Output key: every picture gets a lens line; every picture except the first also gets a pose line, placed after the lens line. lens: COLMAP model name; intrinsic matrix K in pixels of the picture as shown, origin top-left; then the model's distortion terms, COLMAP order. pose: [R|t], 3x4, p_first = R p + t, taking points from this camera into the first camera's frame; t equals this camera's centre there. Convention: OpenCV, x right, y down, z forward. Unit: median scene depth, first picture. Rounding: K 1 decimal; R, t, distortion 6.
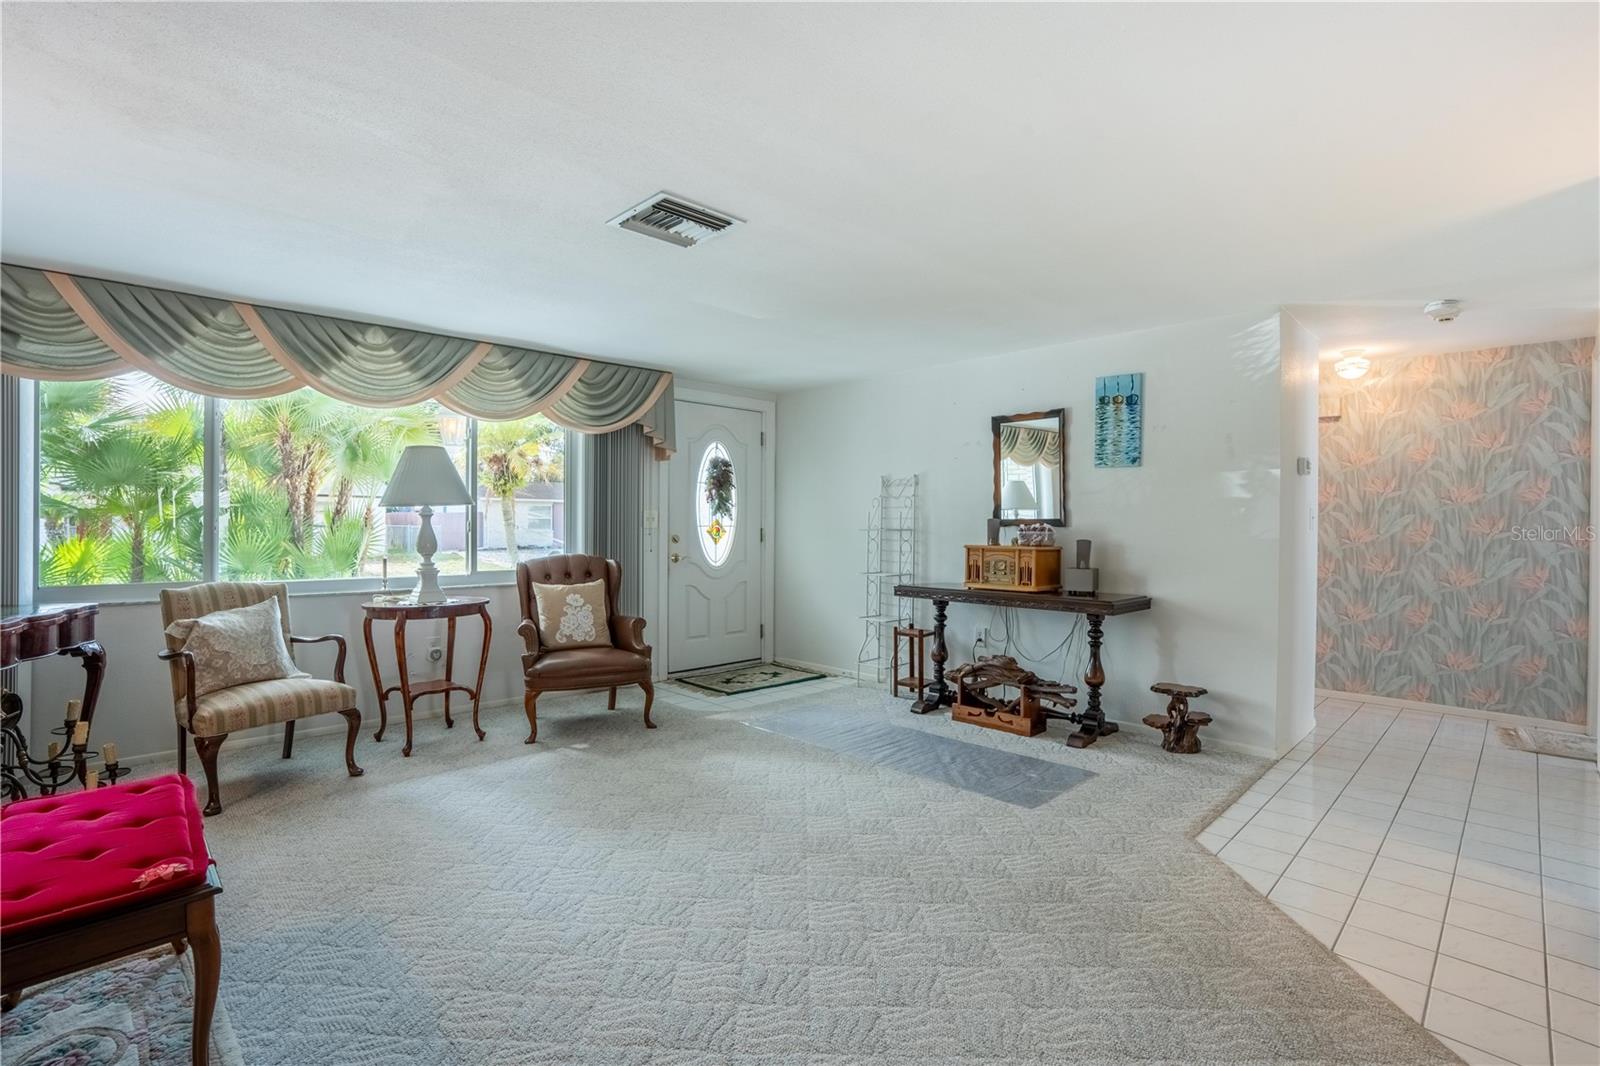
lens RADIAL K [[742.9, 0, 795.8], [0, 742.9, 530.8], [0, 0, 1]] dist [-0.069398, 0.030223]
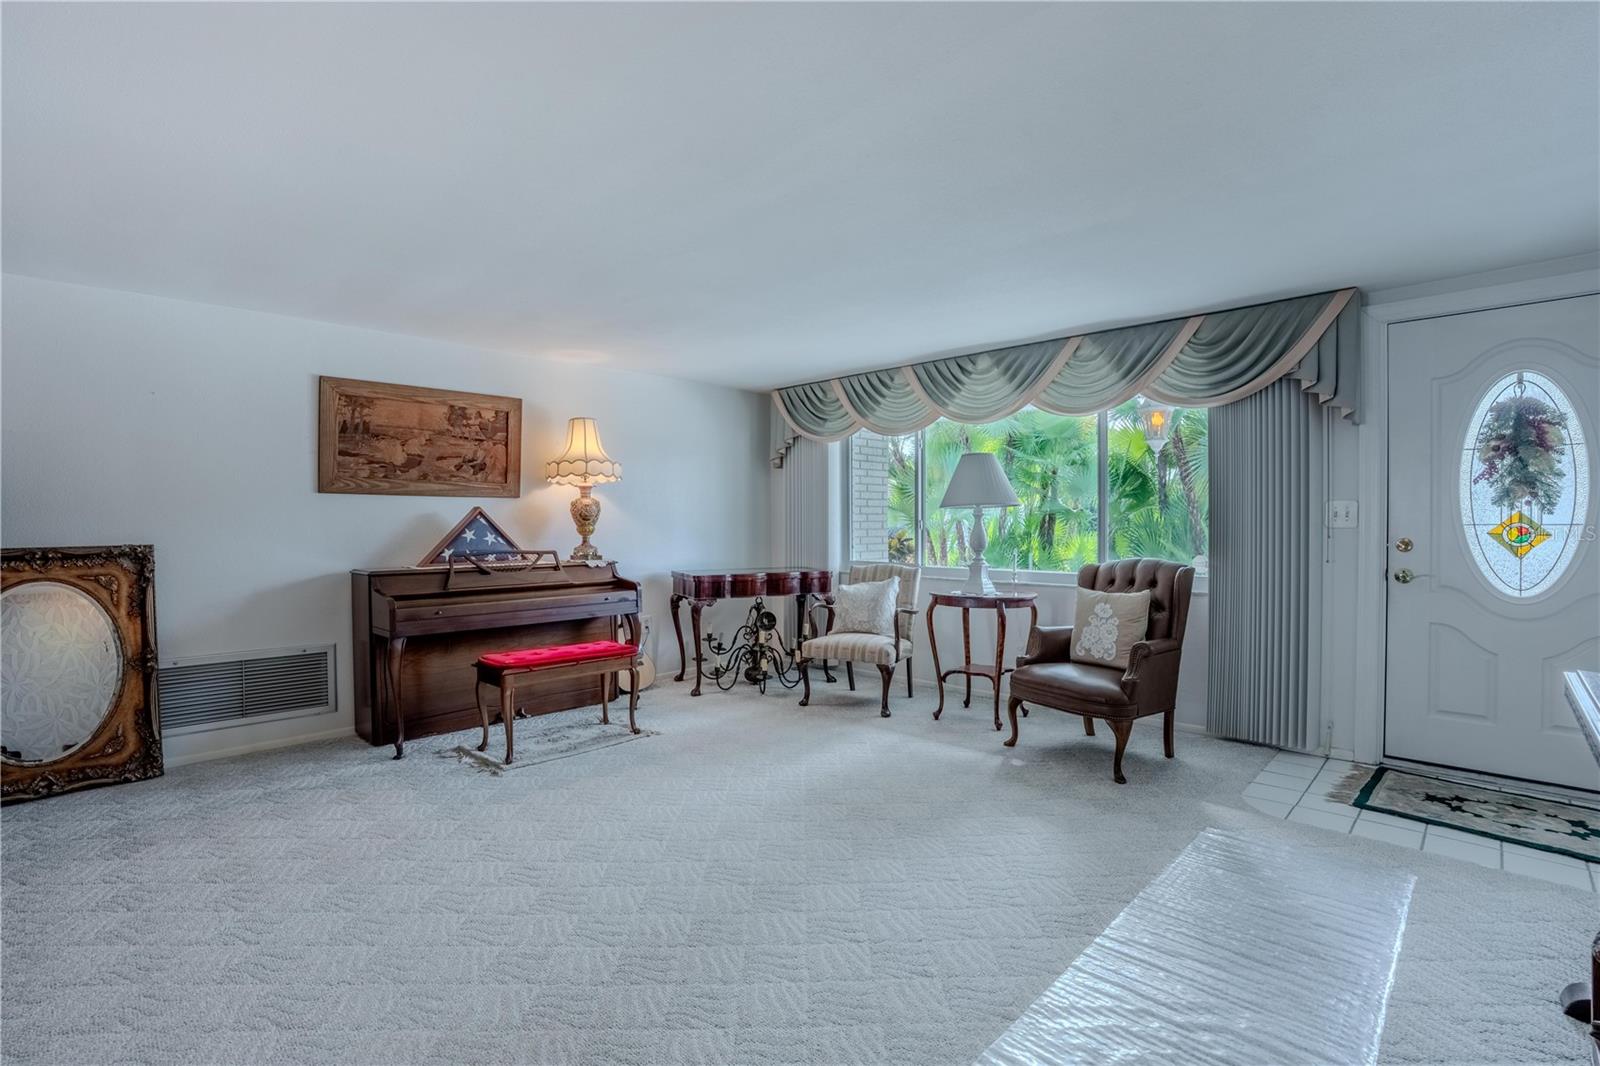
lens RADIAL K [[742.9, 0, 795.8], [0, 742.9, 530.8], [0, 0, 1]] dist [-0.069398, 0.030223]
pose [[0.029462, 0.006634, -0.999544, 0.569325], [-0.005209, 0.999965, 0.006484, -0.002977], [0.999552, 0.005015, 0.029495, 0.635872]]
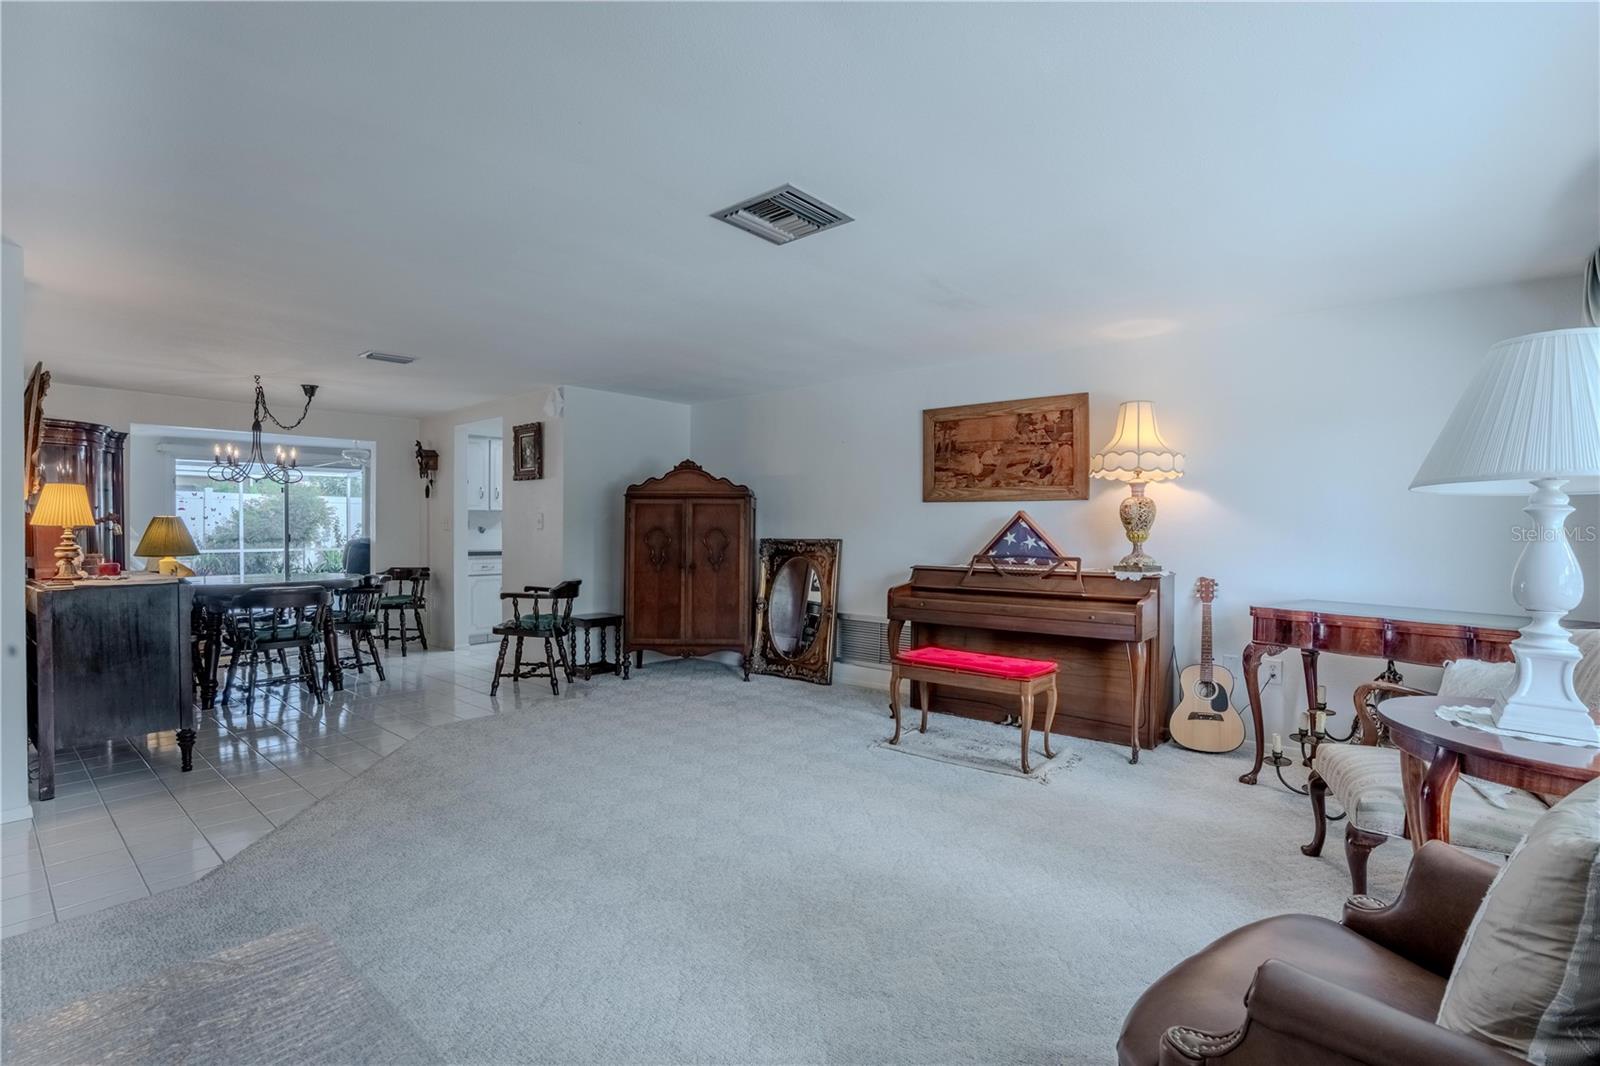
lens RADIAL K [[742.9, 0, 795.8], [0, 742.9, 530.8], [0, 0, 1]] dist [-0.069398, 0.030223]
pose [[-0.994963, -0.009338, -0.099808, -0.051824], [-0.010546, 0.999877, 0.011580, -0.007618], [0.099688, 0.012574, -0.994939, 1.237384]]
